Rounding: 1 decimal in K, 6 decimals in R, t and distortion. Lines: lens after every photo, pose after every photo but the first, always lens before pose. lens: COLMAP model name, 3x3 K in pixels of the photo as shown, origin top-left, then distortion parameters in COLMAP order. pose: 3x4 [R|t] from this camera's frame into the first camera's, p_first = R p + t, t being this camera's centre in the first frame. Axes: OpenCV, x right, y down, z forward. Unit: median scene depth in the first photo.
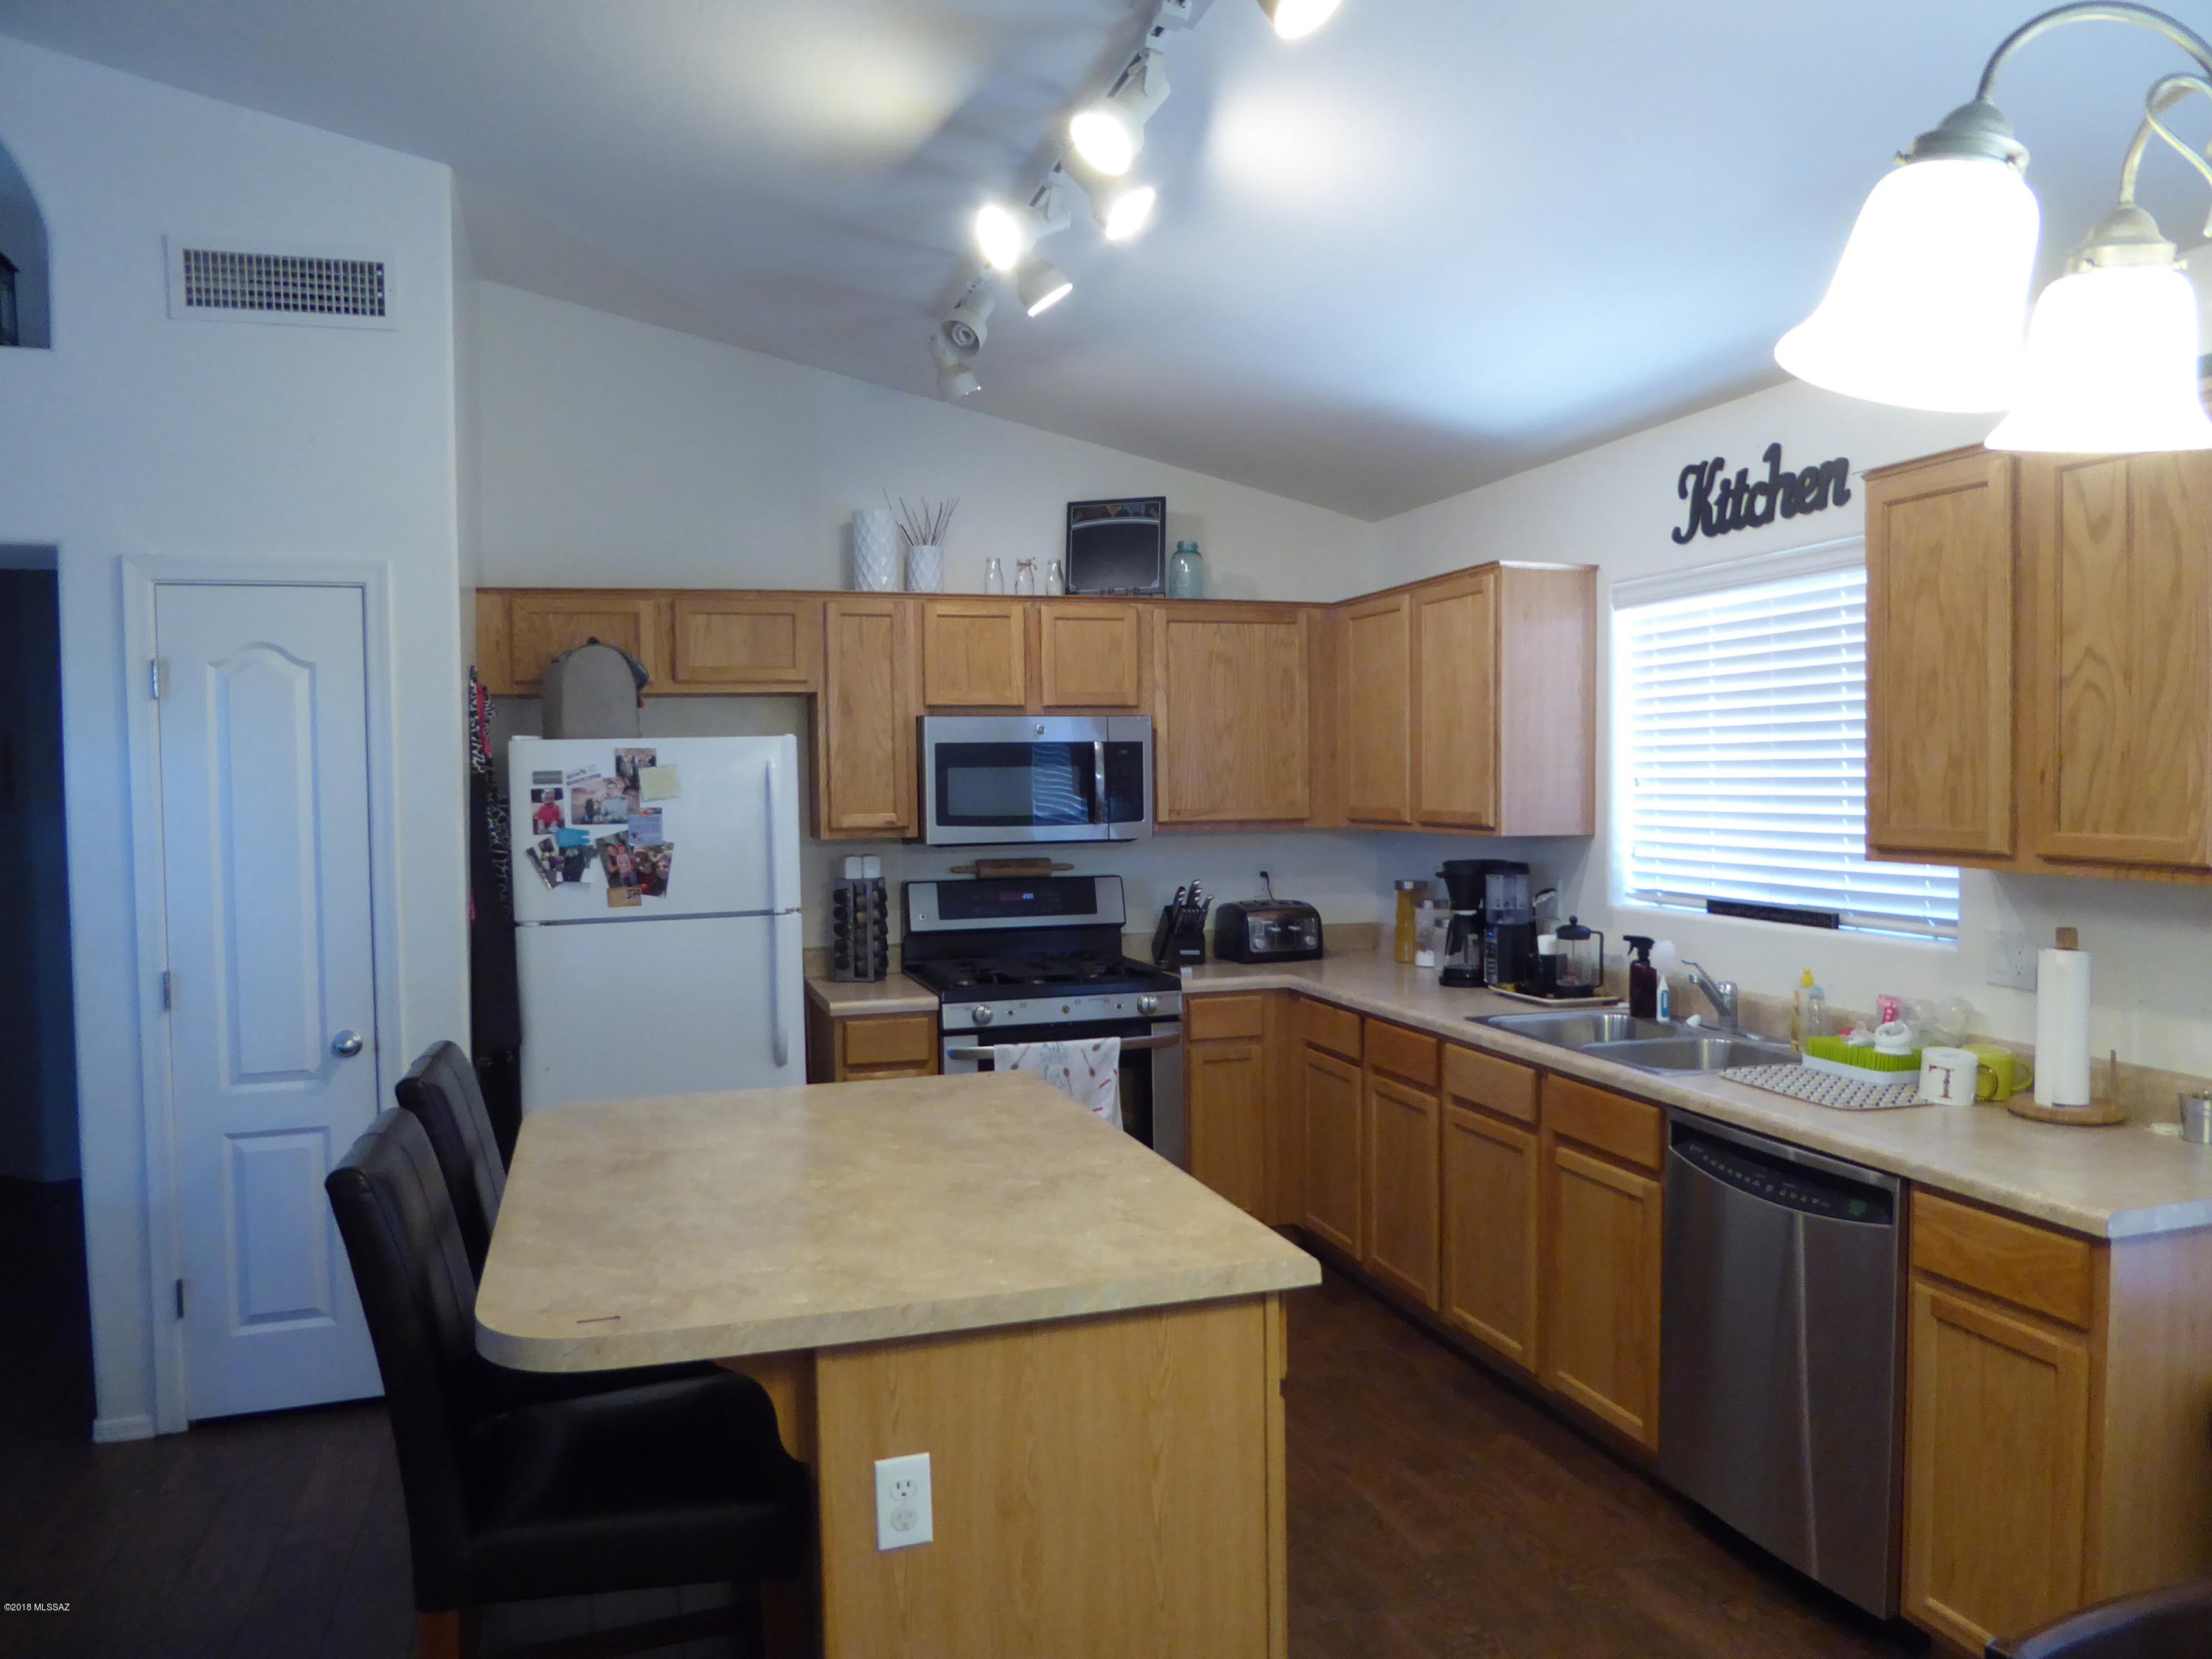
lens RADIAL K [[1576.4, 0, 1106.0], [0, 1576.4, 829.5], [0, 0, 1]] dist [0.003424, -0.054223]
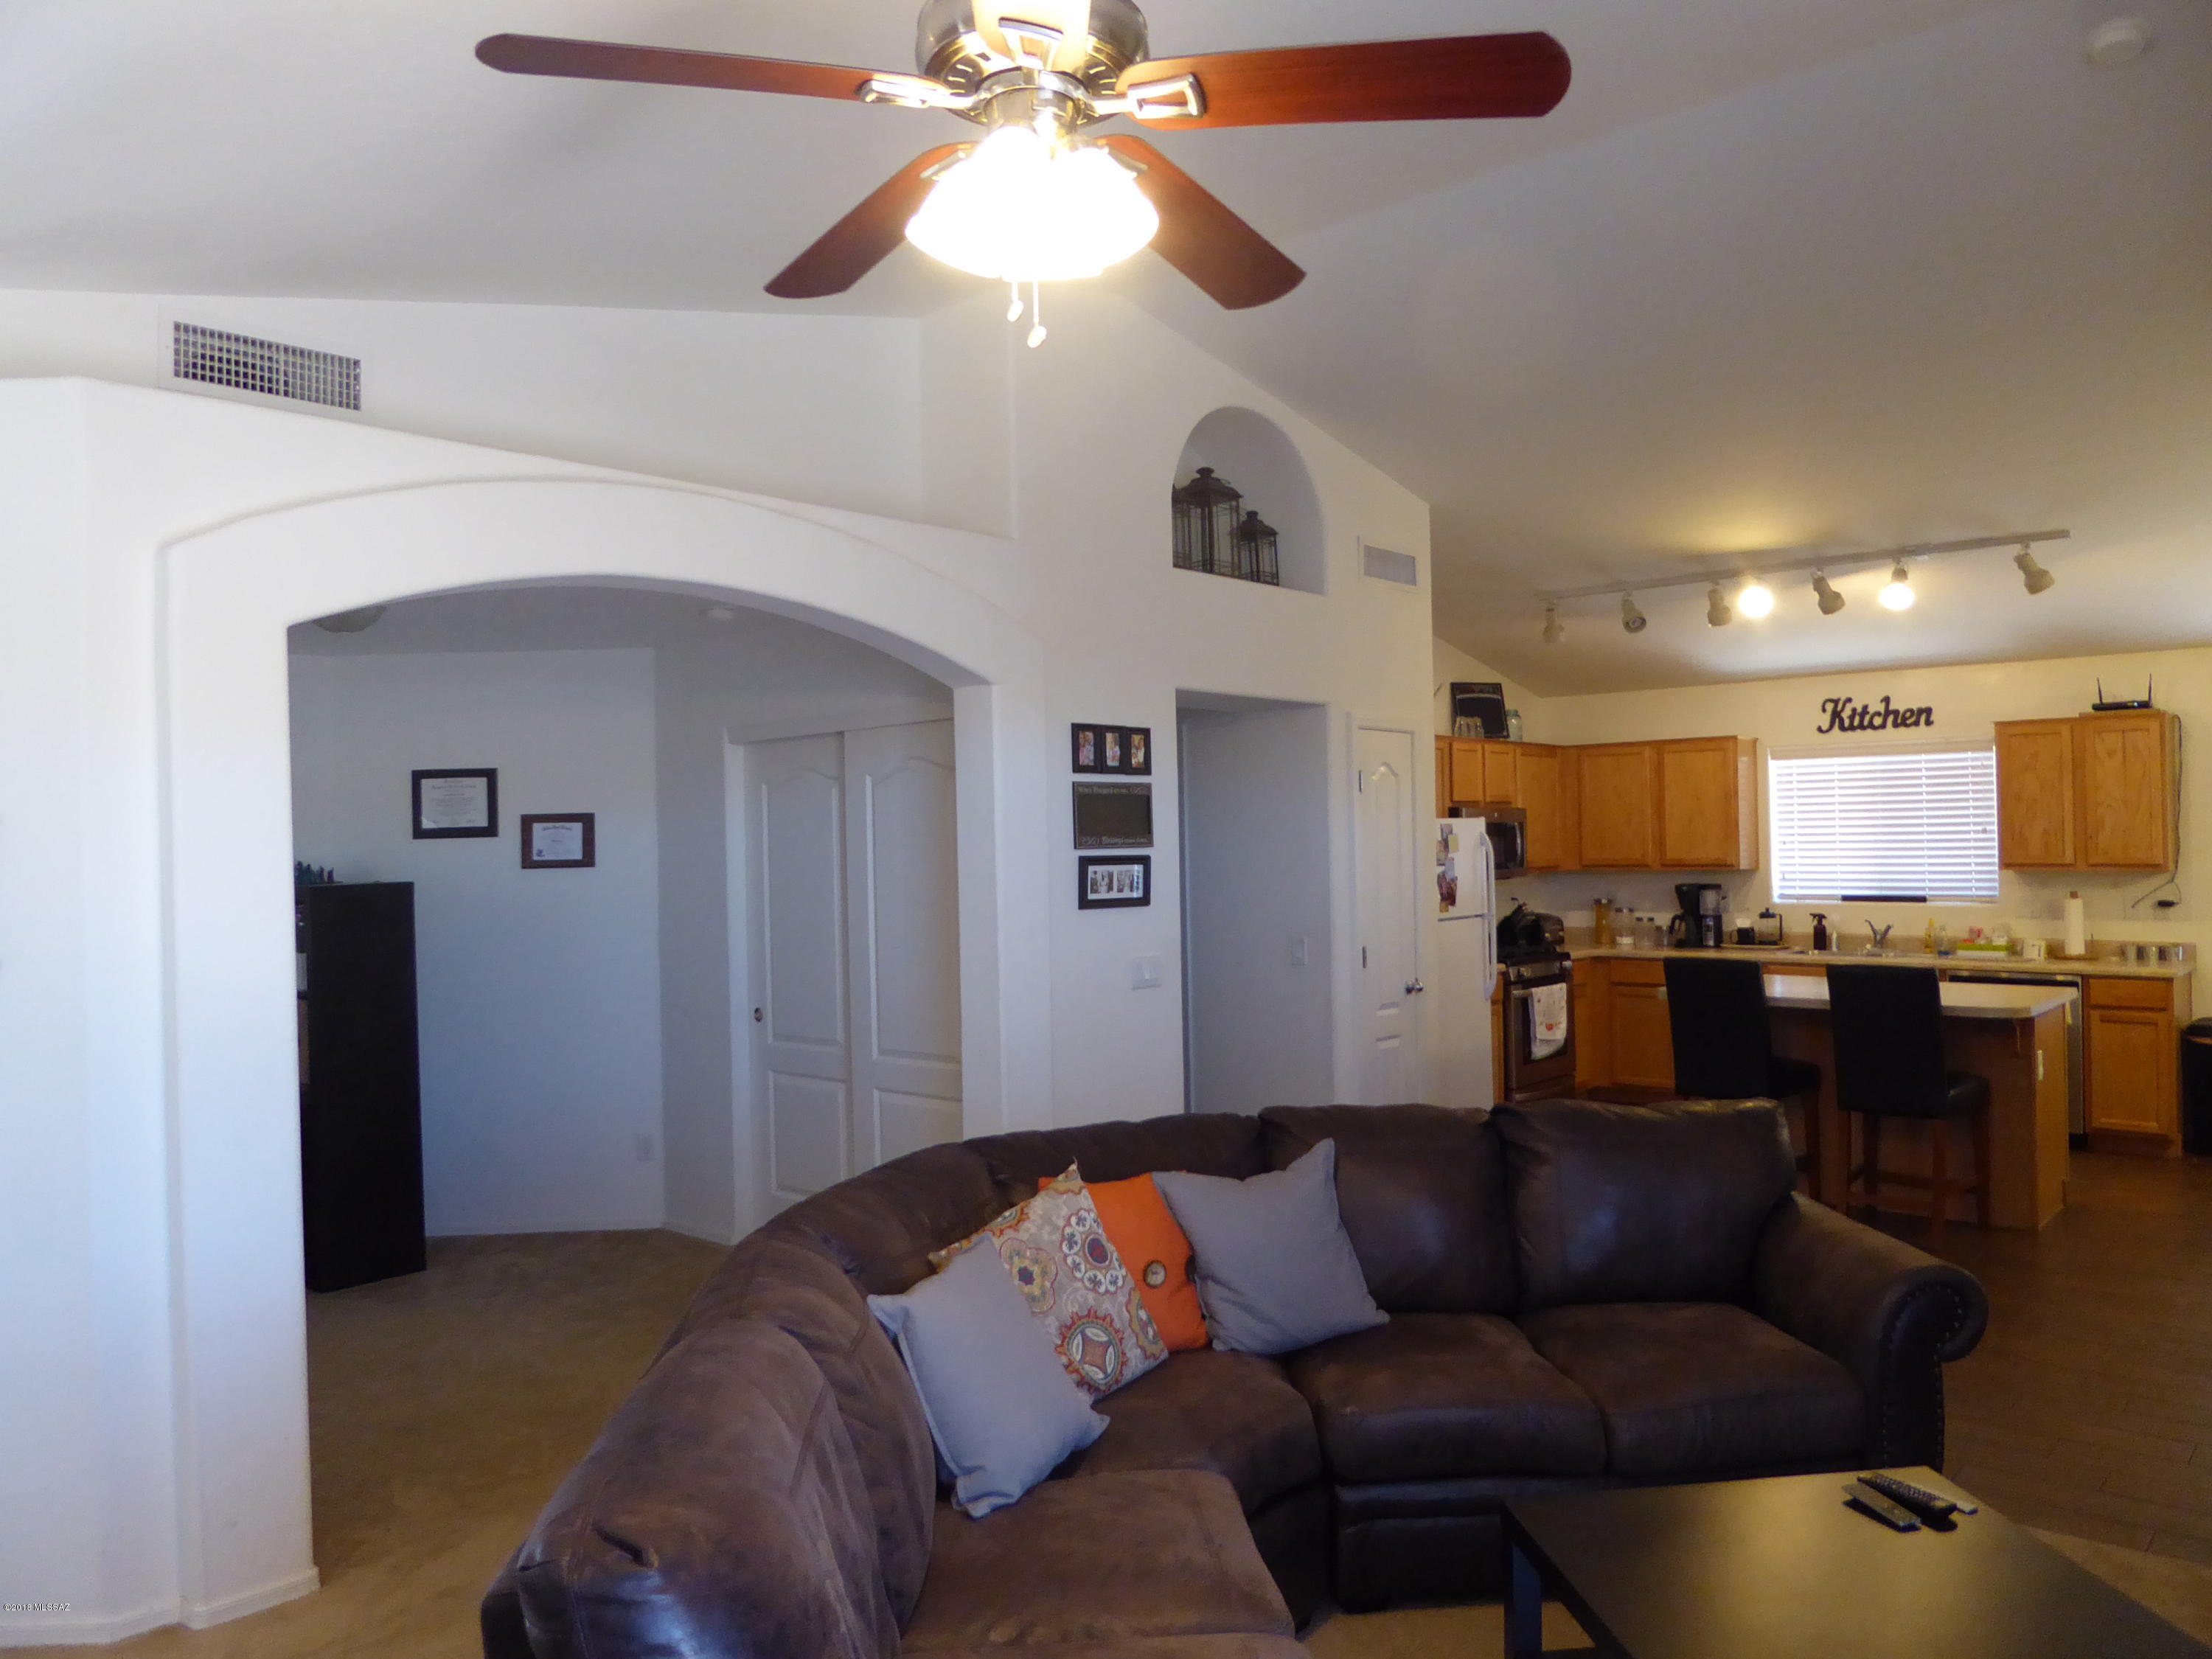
lens RADIAL K [[1577.4, 0, 1106.0], [0, 1577.4, 829.5], [0, 0, 1]] dist [-0.028206, 0.002352]
pose [[0.870294, 0.001990, 0.492528, -1.627891], [0.022235, 0.998814, -0.043325, 0.024858], [-0.492030, 0.048657, 0.869218, -0.409959]]
